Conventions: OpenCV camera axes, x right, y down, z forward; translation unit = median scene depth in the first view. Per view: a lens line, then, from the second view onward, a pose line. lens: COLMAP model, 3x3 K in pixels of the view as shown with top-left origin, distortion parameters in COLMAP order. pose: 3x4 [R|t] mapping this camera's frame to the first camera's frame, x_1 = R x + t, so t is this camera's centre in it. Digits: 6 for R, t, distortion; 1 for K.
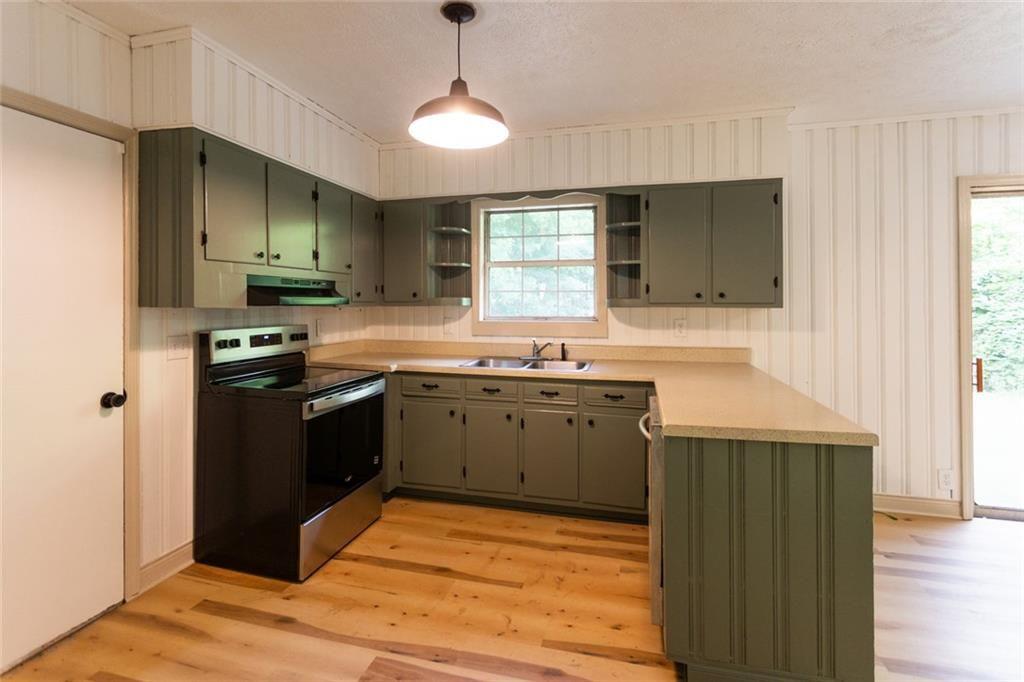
lens RADIAL K [[497.8, 0, 496.1], [0, 497.8, 302.7], [0, 0, 1]] dist [0.000525, 0.000070]
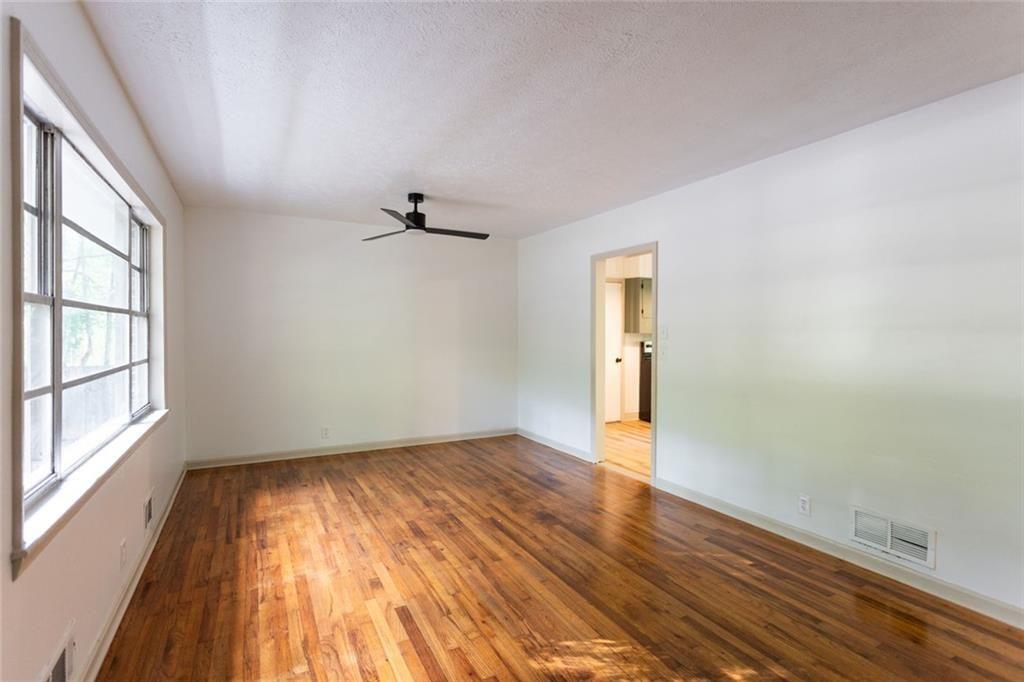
lens RADIAL K [[489.2, 0, 506.3], [0, 489.2, 338.1], [0, 0, 1]] dist [-0.000278, 0.000184]
pose [[0.684342, 0.010639, -0.729084, 0.784428], [-0.002002, 0.999917, 0.012711, 0.002758], [0.729159, -0.007239, 0.684306, -1.267495]]
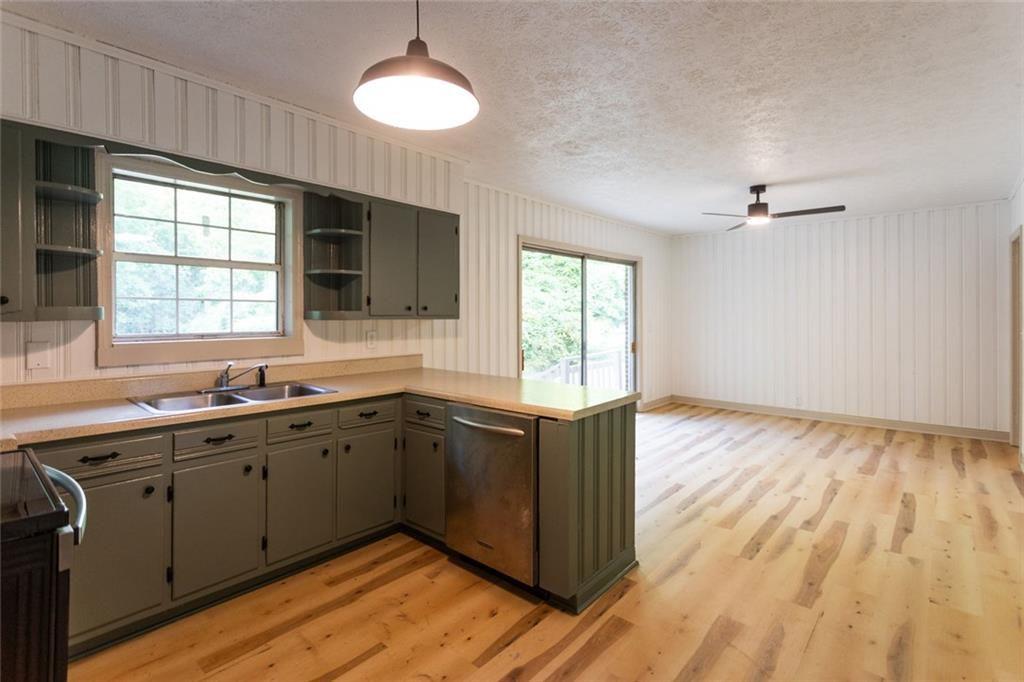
lens RADIAL K [[494.8, 0, 516.4], [0, 494.8, 317.1], [0, 0, 1]] dist [0.004004, -0.000165]
pose [[0.433484, -0.003354, 0.901155, -0.471188], [0.000418, 0.999994, 0.003521, 0.000871], [-0.901161, -0.001150, 0.433482, 0.324577]]
